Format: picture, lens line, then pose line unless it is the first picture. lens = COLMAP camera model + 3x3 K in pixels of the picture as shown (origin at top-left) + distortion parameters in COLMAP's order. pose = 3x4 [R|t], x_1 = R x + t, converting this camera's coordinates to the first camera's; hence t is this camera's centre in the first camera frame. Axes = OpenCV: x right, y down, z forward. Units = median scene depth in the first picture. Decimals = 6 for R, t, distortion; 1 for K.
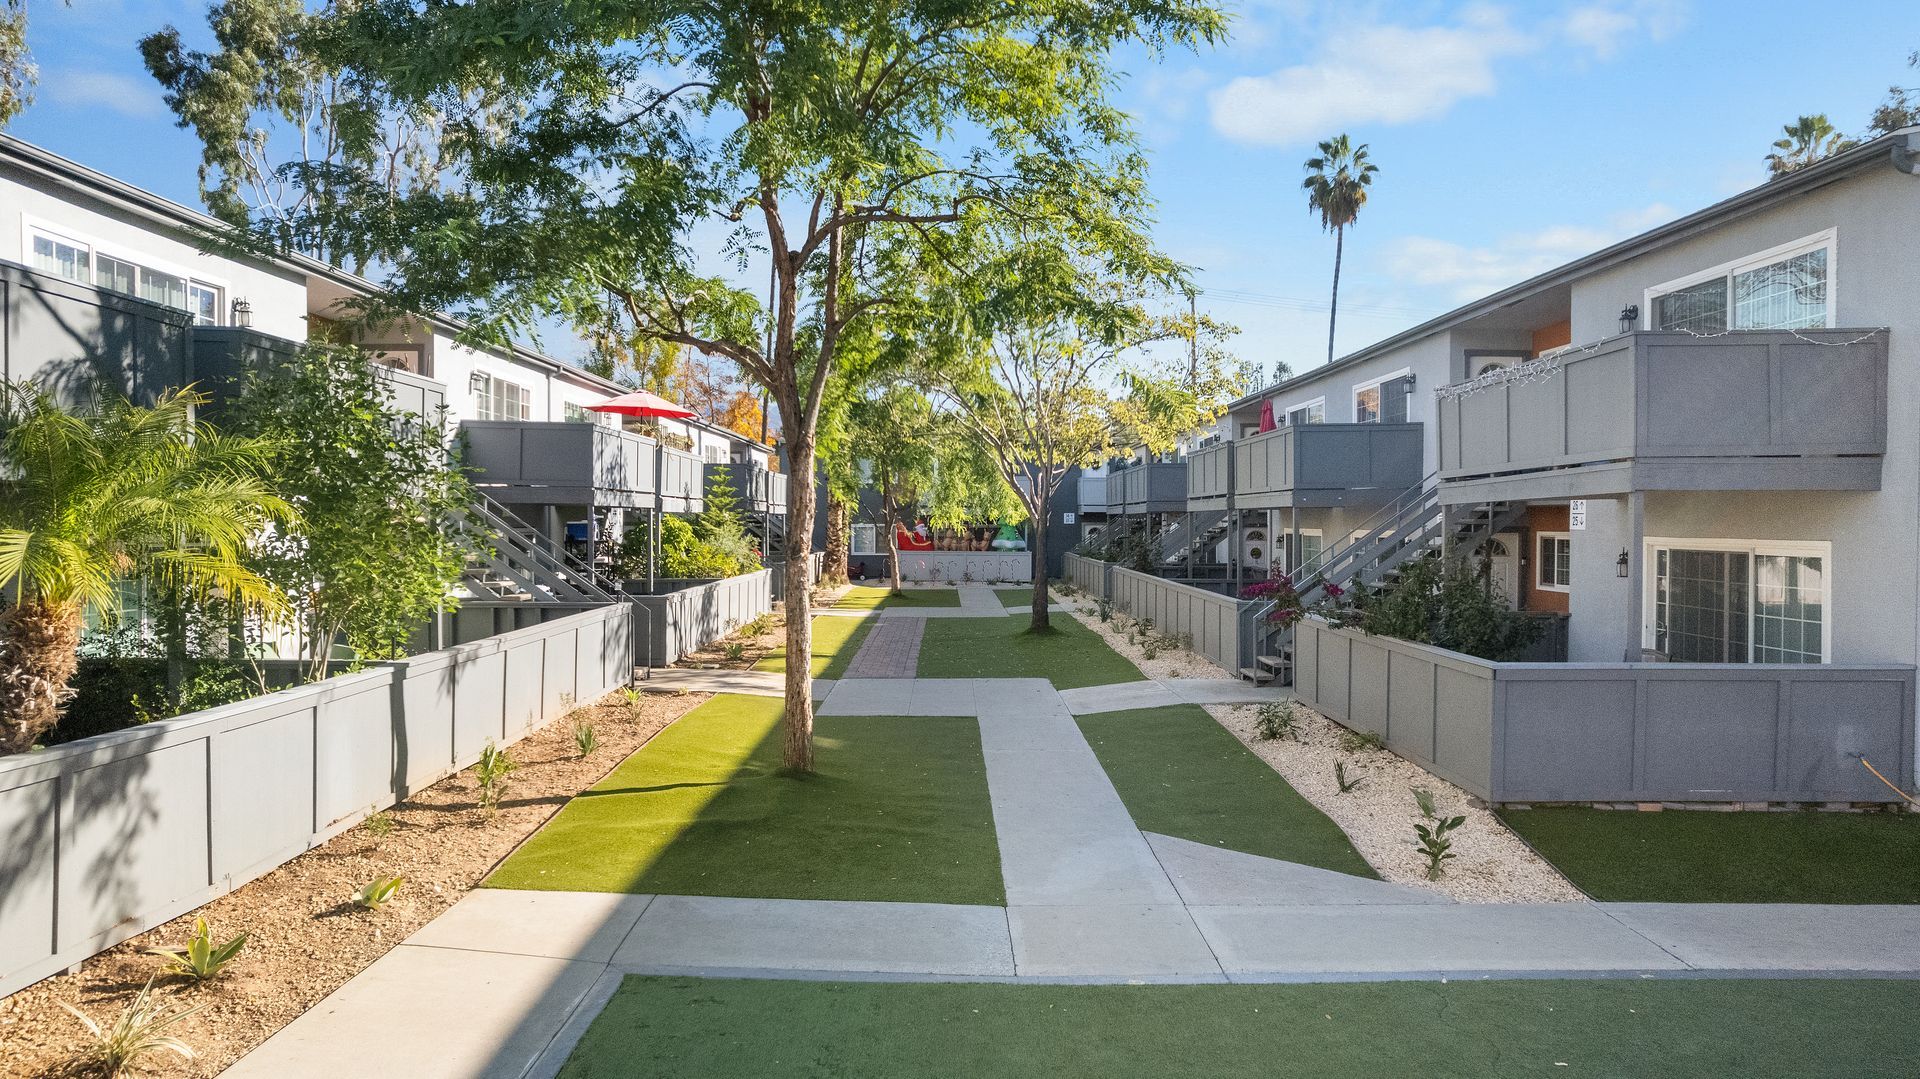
lens RADIAL K [[1169.9, 0, 960.0], [0, 1169.9, 539.5], [0, 0, 1]] dist [-0.026245, 0.000617]
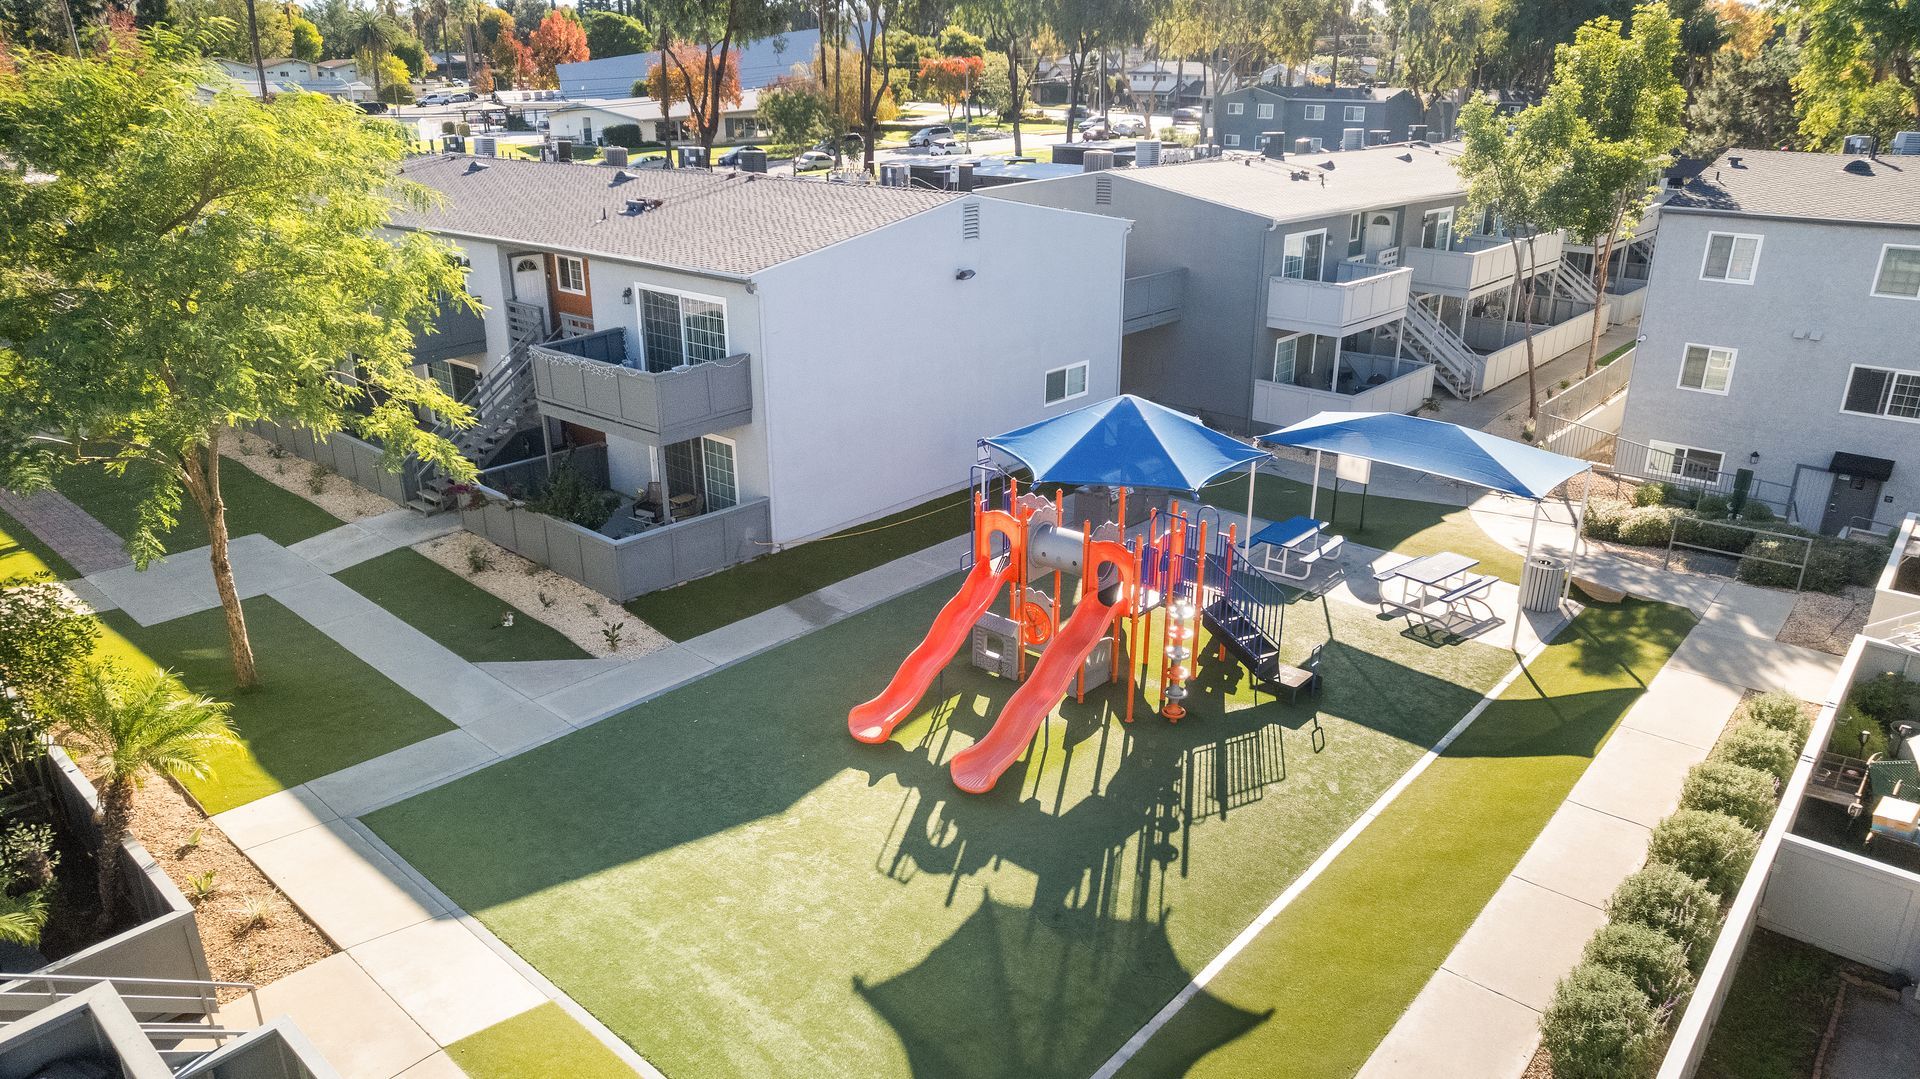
lens RADIAL K [[1169.9, 0, 960.0], [0, 1169.9, 539.5], [0, 0, 1]] dist [-0.026245, 0.000617]
pose [[0.663424, -0.259886, 0.701661, -0.646159], [0.016112, 0.942488, 0.333851, -0.618968], [-0.748070, -0.210179, 0.629456, -0.860097]]
